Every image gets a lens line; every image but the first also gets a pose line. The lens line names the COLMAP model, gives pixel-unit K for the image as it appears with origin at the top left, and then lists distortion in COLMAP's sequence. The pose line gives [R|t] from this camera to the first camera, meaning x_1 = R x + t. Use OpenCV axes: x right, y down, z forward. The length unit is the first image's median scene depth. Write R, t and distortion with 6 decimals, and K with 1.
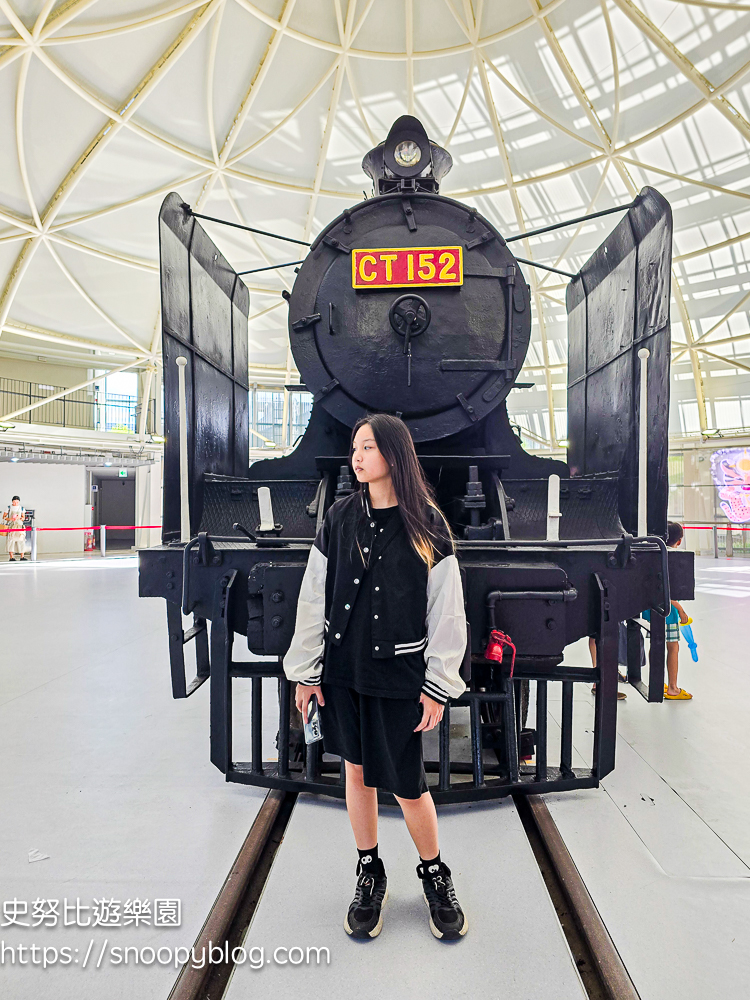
lens RADIAL K [[679.3, 0, 388.7], [0, 679.3, 493.0], [0, 0, 1]] dist [0.067531, -0.067623]
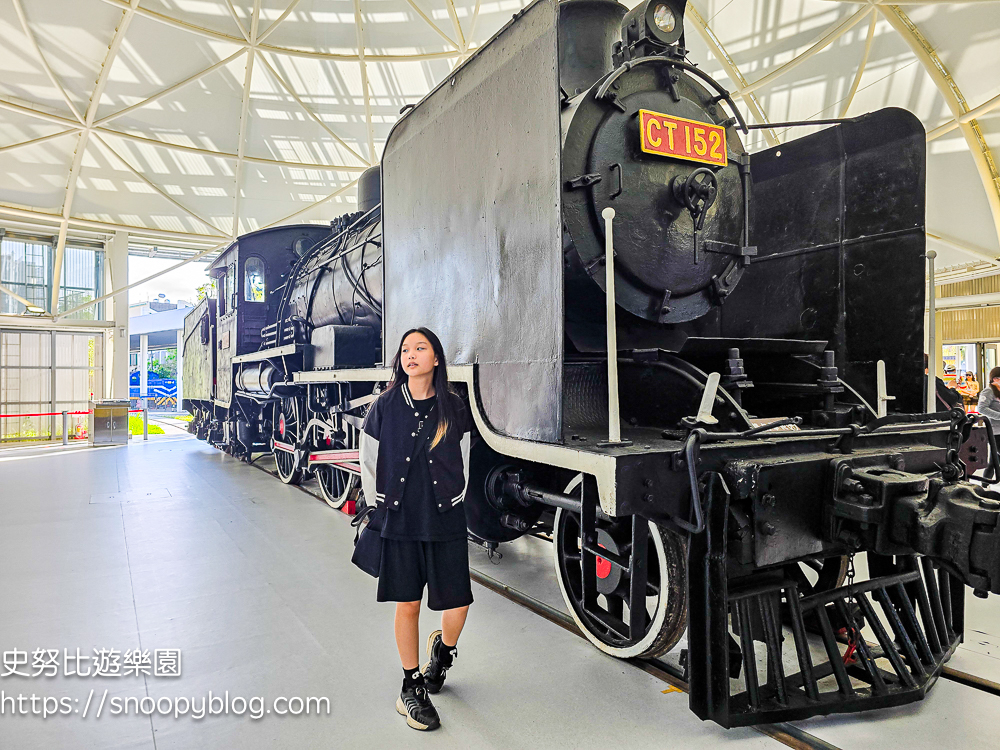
lens RADIAL K [[679.3, 0, 519.3], [0, 679.3, 372.3], [0, 0, 1]] dist [0.067531, -0.067623]
pose [[0.866364, 0.010614, 0.499300, -0.120864], [-0.008738, 0.999943, -0.006095, 0.000131], [-0.499337, 0.000918, 0.866407, 0.055099]]
